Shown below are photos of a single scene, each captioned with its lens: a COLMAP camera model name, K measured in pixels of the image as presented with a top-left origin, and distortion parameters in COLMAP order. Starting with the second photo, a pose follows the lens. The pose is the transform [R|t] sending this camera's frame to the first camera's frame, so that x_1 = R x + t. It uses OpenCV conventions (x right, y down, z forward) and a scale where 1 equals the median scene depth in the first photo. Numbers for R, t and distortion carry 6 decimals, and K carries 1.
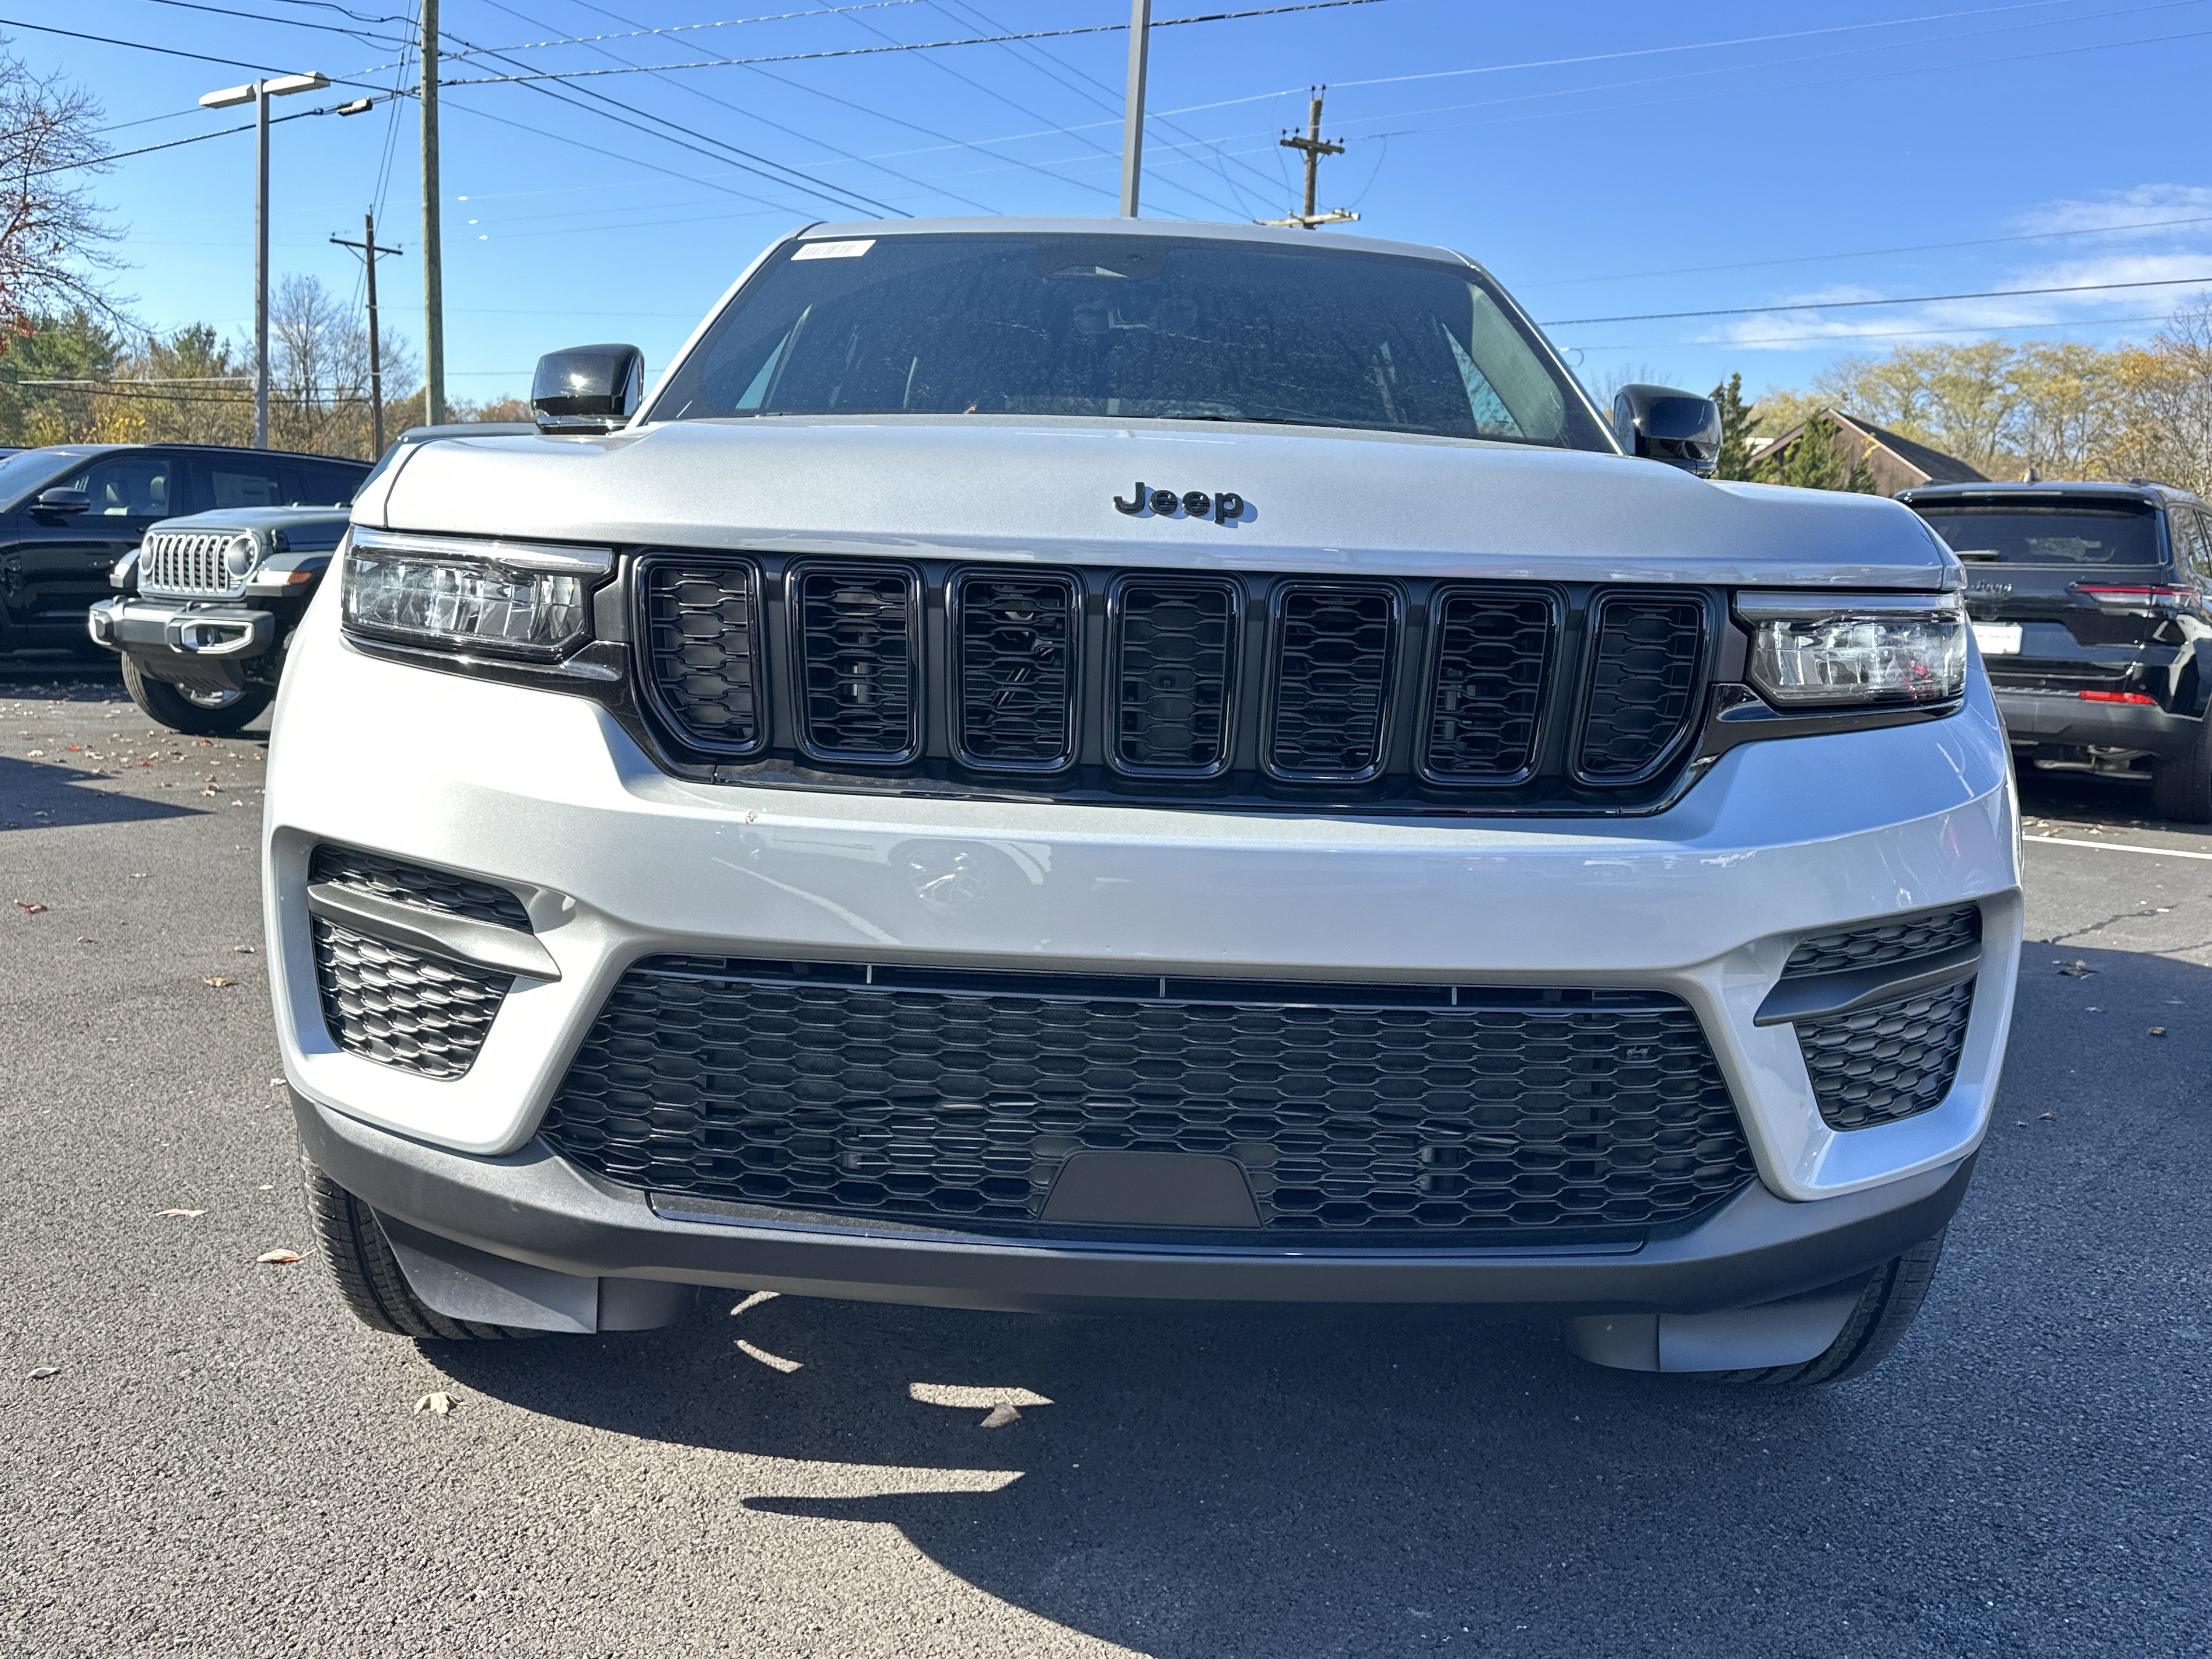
lens RADIAL K [[1832.5, 0, 1106.0], [0, 1832.5, 829.5], [0, 0, 1]] dist [0.071256, -0.091083]
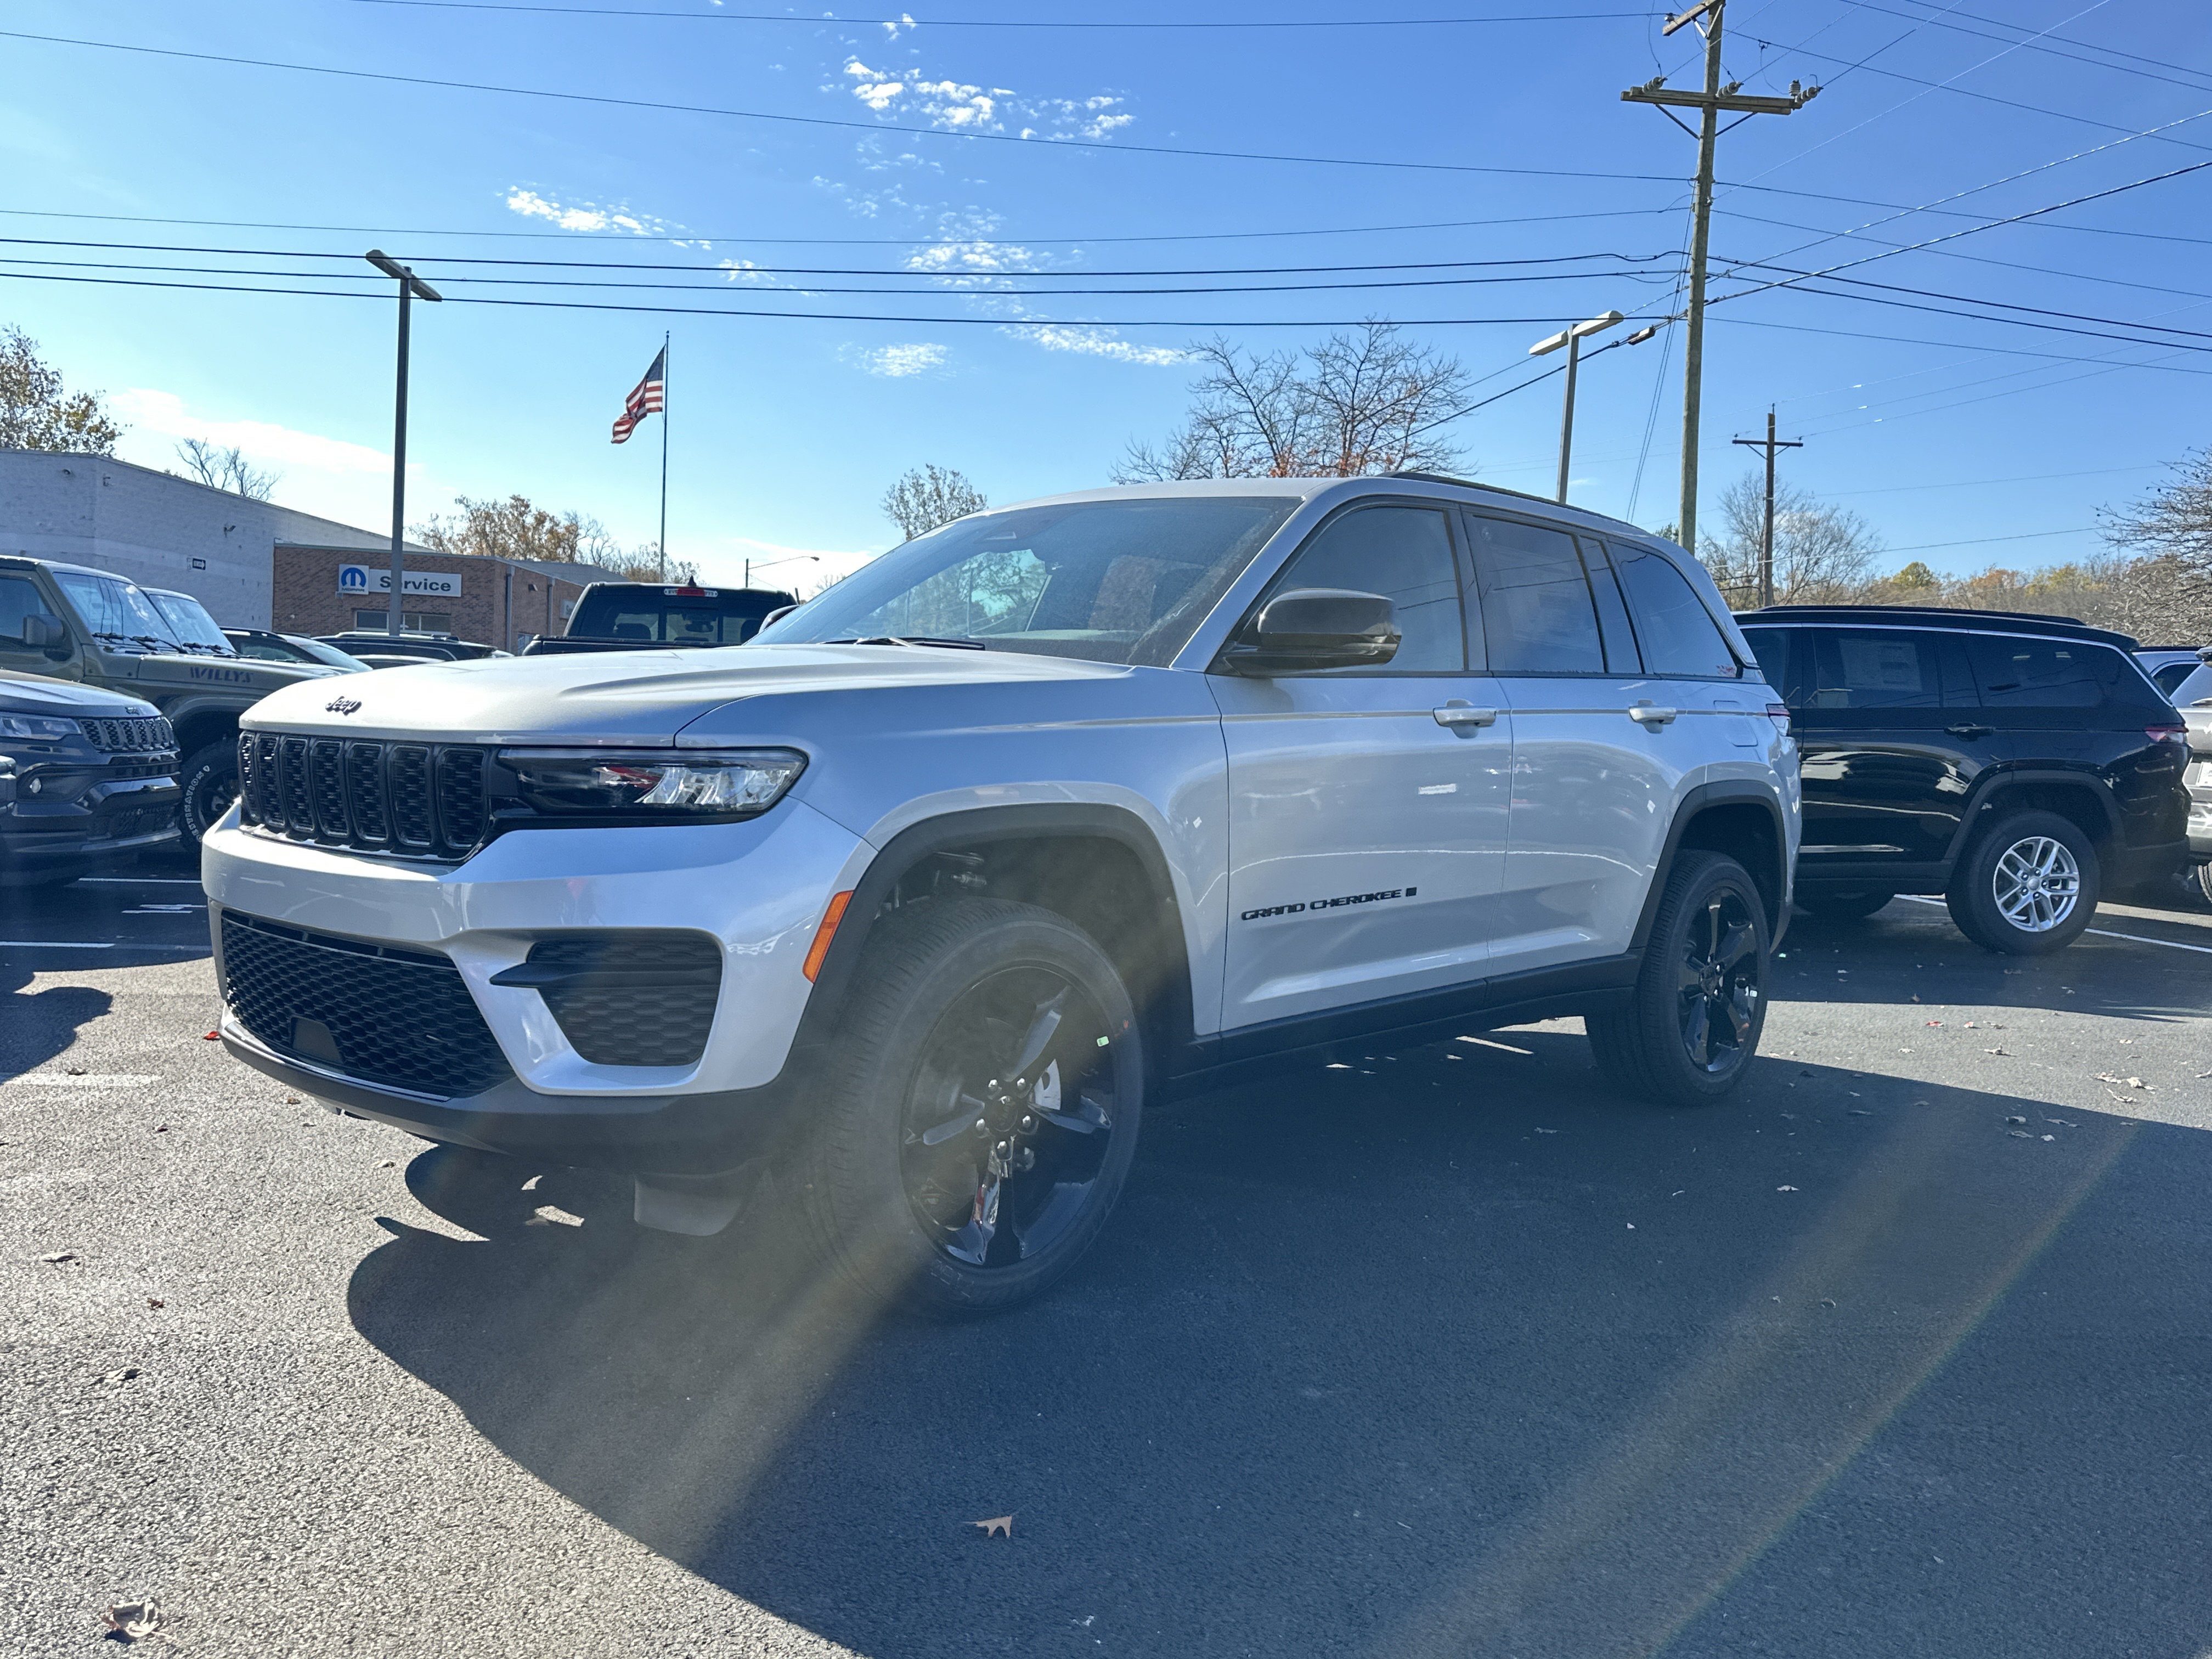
lens RADIAL K [[1813.6, 0, 1101.9], [0, 1813.6, 811.0], [0, 0, 1]] dist [0.202177, -0.444240]
pose [[0.730847, 0.016106, -0.682351, 0.128562], [-0.087394, 0.993701, -0.070150, 0.000800], [0.676923, 0.110903, 0.727651, 0.004128]]
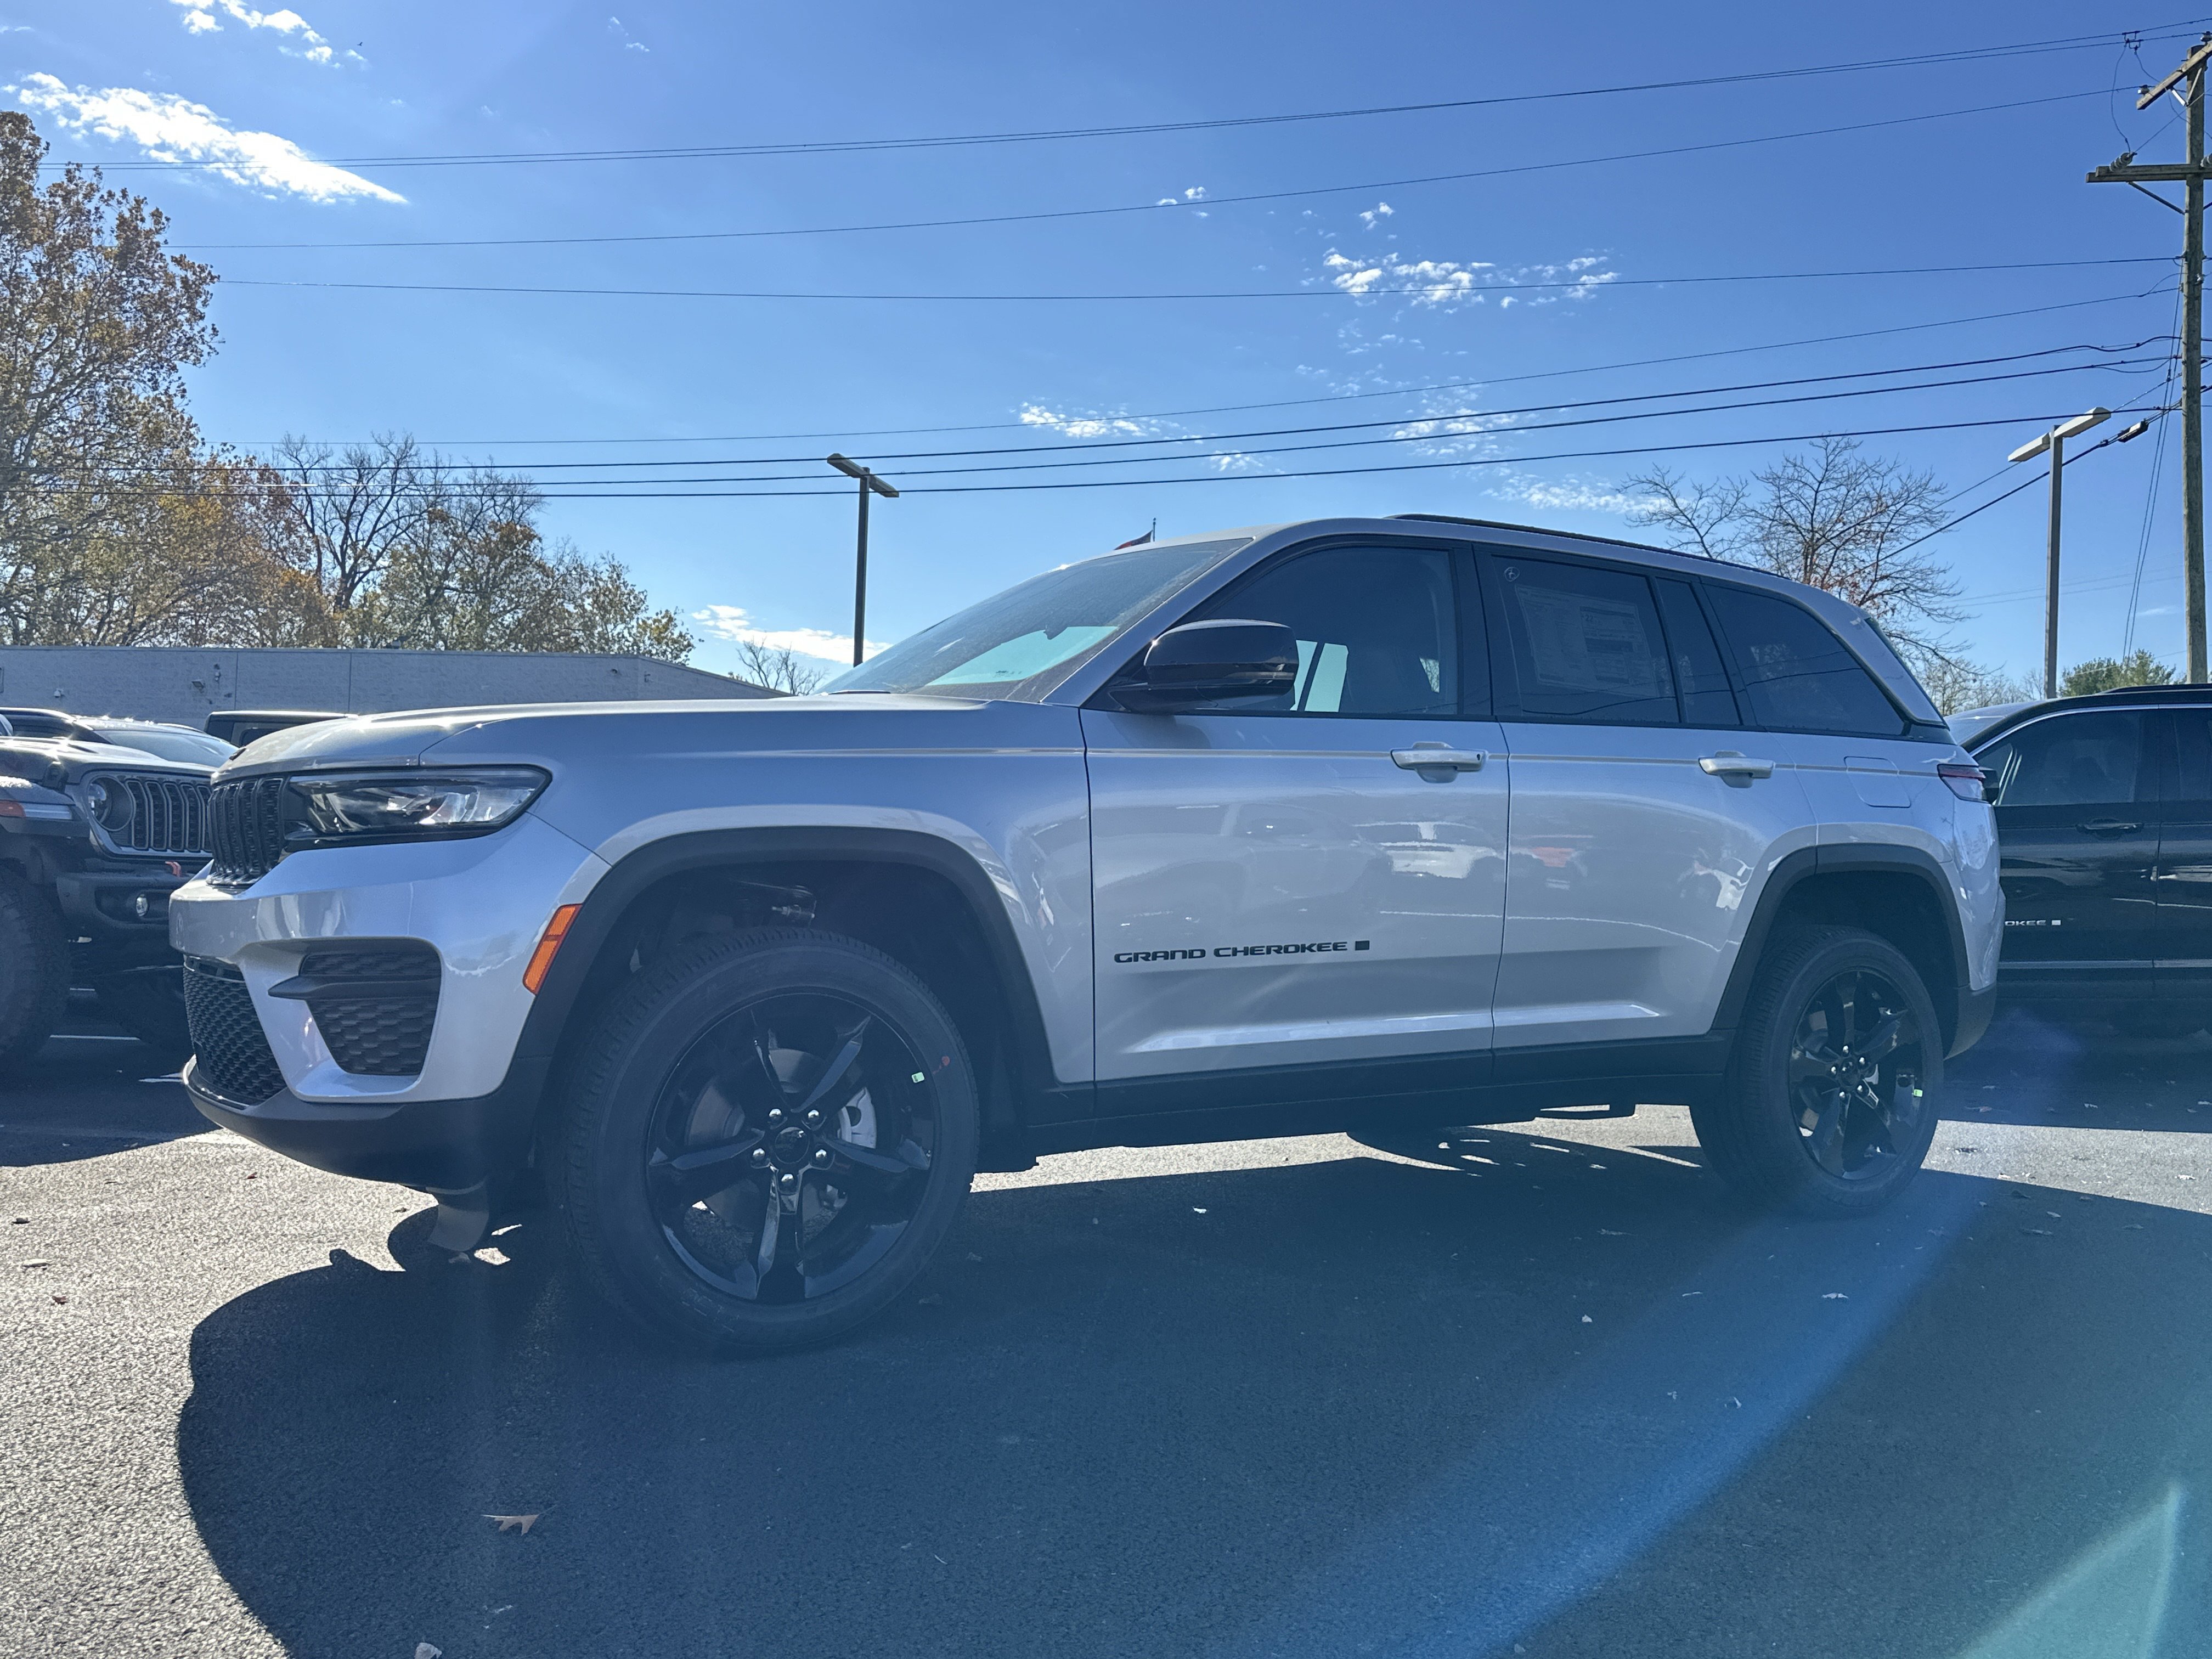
lens RADIAL K [[1784.1, 0, 1088.7], [0, 1784.1, 831.8], [0, 0, 1]] dist [0.158081, -0.203148]
pose [[0.518361, -0.049062, -0.853754, 0.152827], [-0.103599, 0.987397, -0.119643, 0.004910], [0.848864, 0.150466, 0.506745, 0.046263]]
